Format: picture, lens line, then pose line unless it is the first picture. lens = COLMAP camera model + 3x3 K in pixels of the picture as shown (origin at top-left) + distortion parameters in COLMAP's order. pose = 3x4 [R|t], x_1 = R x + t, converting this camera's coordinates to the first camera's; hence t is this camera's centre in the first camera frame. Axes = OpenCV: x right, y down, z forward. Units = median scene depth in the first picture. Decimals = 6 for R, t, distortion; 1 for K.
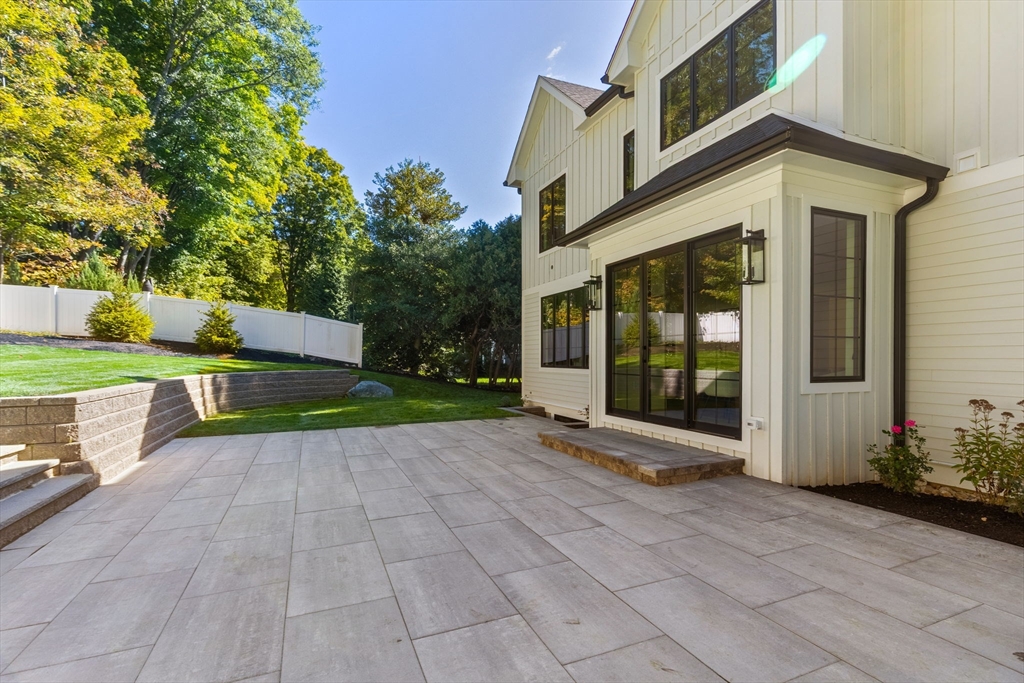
lens RADIAL K [[496.0, 0, 514.3], [0, 496.0, 357.7], [0, 0, 1]] dist [0.001534, 0.000281]
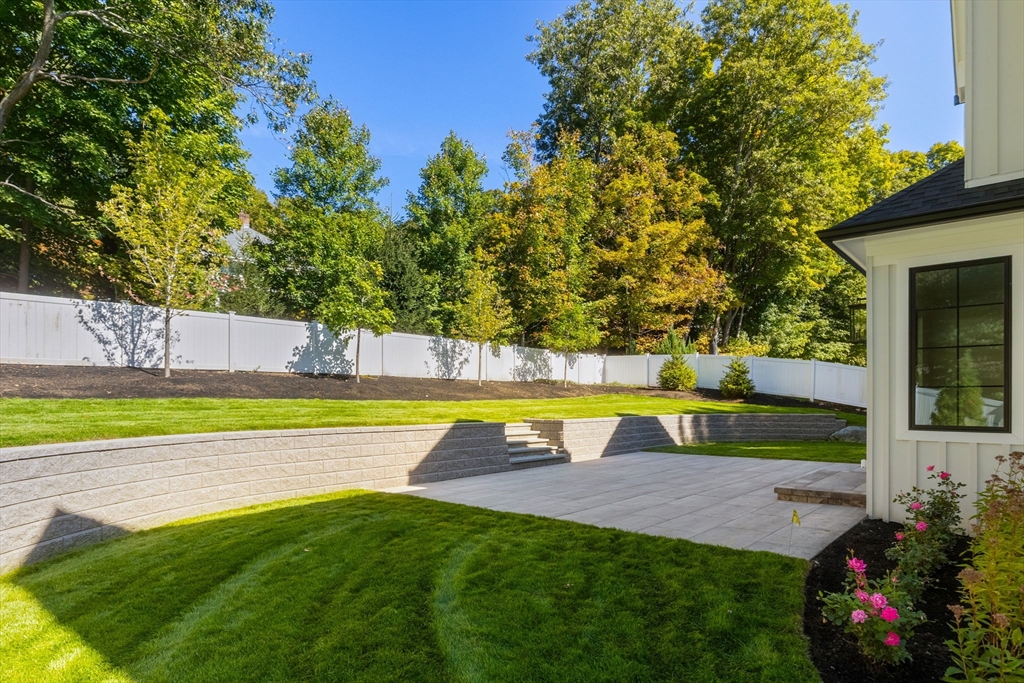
lens RADIAL K [[540.8, 0, 513.0], [0, 540.8, 399.7], [0, 0, 1]] dist [-0.000496, -0.000005]
pose [[0.440156, 0.000505, -0.897921, 0.387562], [-0.001771, 0.999998, -0.000305, -0.004401], [0.897919, 0.001724, 0.440156, -0.092243]]
